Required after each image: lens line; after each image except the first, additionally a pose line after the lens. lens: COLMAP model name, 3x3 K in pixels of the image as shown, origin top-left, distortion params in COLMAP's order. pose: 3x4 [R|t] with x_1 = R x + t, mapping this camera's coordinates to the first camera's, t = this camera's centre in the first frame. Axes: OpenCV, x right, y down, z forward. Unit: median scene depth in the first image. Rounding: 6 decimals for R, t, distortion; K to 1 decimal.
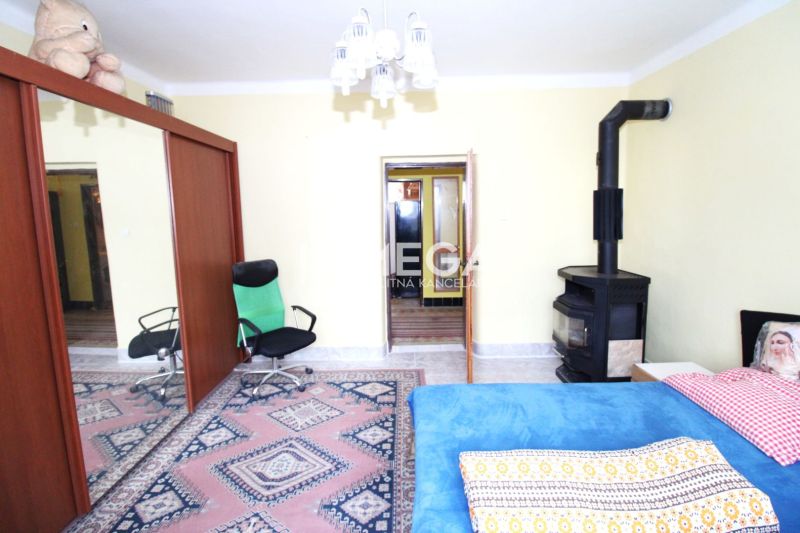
lens RADIAL K [[366.6, 0, 403.0], [0, 366.6, 257.2], [0, 0, 1]] dist [0.005498, -0.013256]
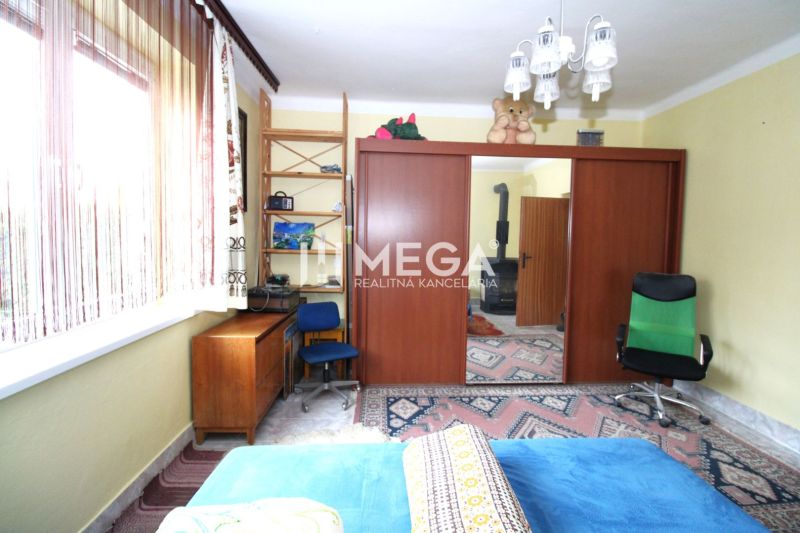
lens RADIAL K [[366.6, 0, 403.0], [0, 366.6, 257.2], [0, 0, 1]] dist [0.005498, -0.013256]
pose [[0.061133, 0.071581, -0.995560, 0.544060], [-0.139714, 0.988219, 0.062474, 0.004935], [0.988303, 0.135274, 0.070413, 0.300371]]
